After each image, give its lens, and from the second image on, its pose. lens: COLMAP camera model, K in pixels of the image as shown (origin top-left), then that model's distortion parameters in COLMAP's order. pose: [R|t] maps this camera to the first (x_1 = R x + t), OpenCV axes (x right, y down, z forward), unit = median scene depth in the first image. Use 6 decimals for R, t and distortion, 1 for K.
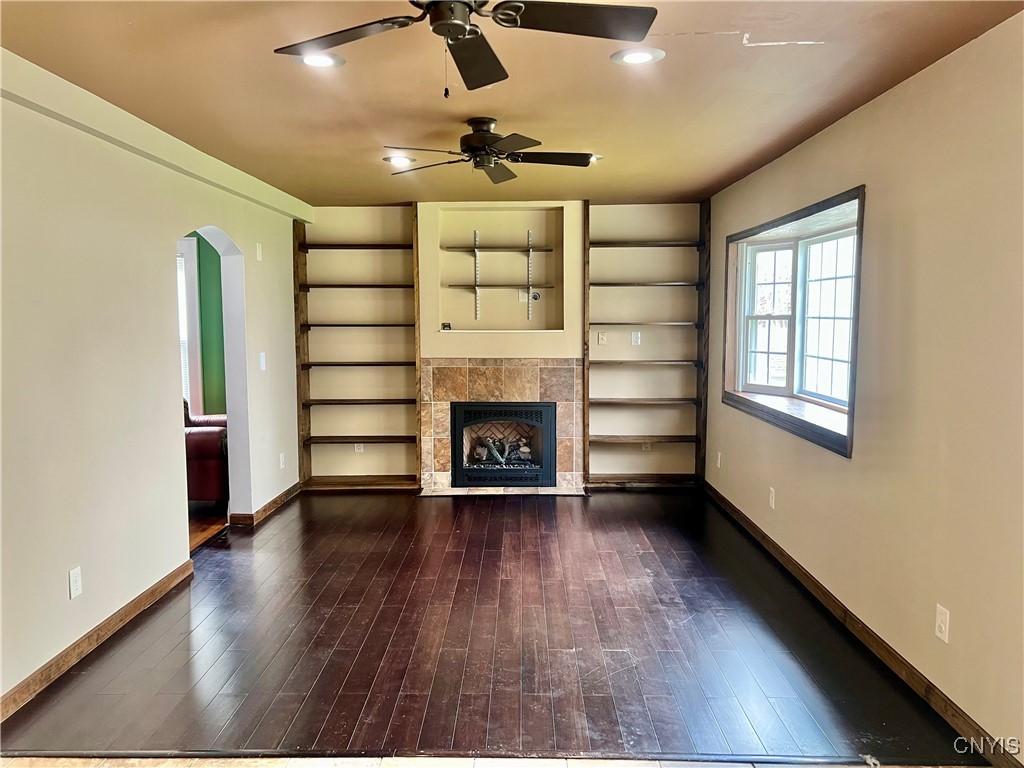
lens RADIAL K [[771.2, 0, 511.3], [0, 771.2, 383.8], [0, 0, 1]] dist [0.039748, -0.017073]
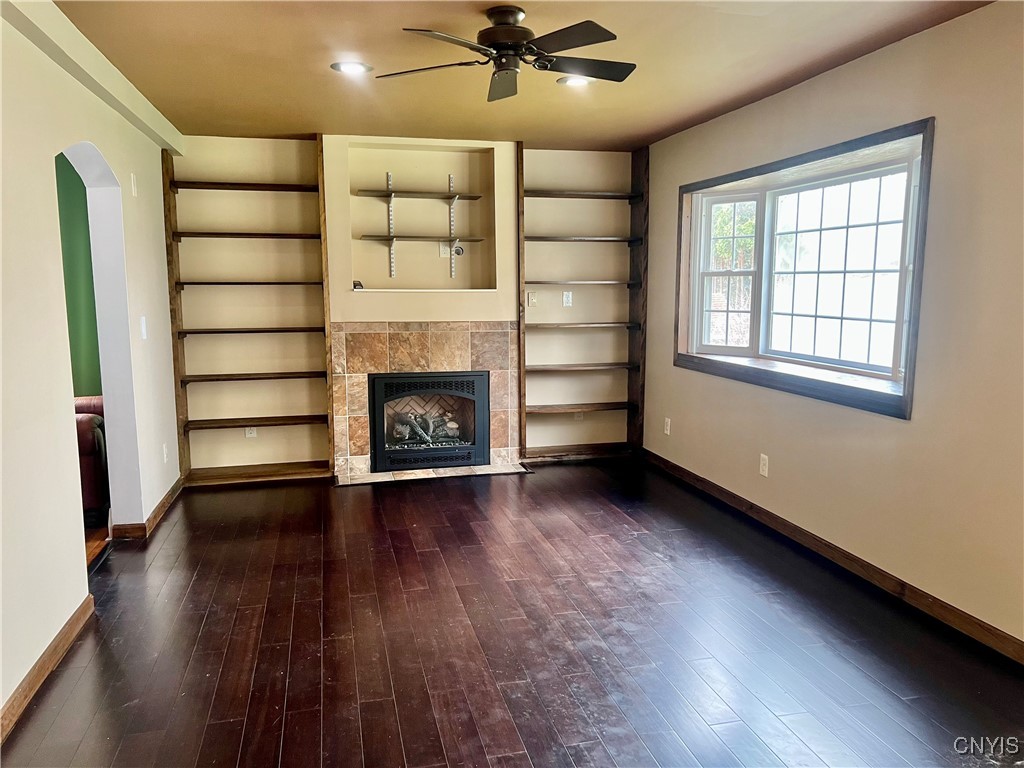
lens RADIAL K [[771.2, 0, 513.3], [0, 771.2, 384.7], [0, 0, 1]] dist [0.039748, -0.017073]
pose [[0.967367, -0.031418, 0.251423, -0.139342], [0.021511, 0.998884, 0.042059, 0.003261], [-0.252464, -0.035278, 0.966963, 0.129841]]
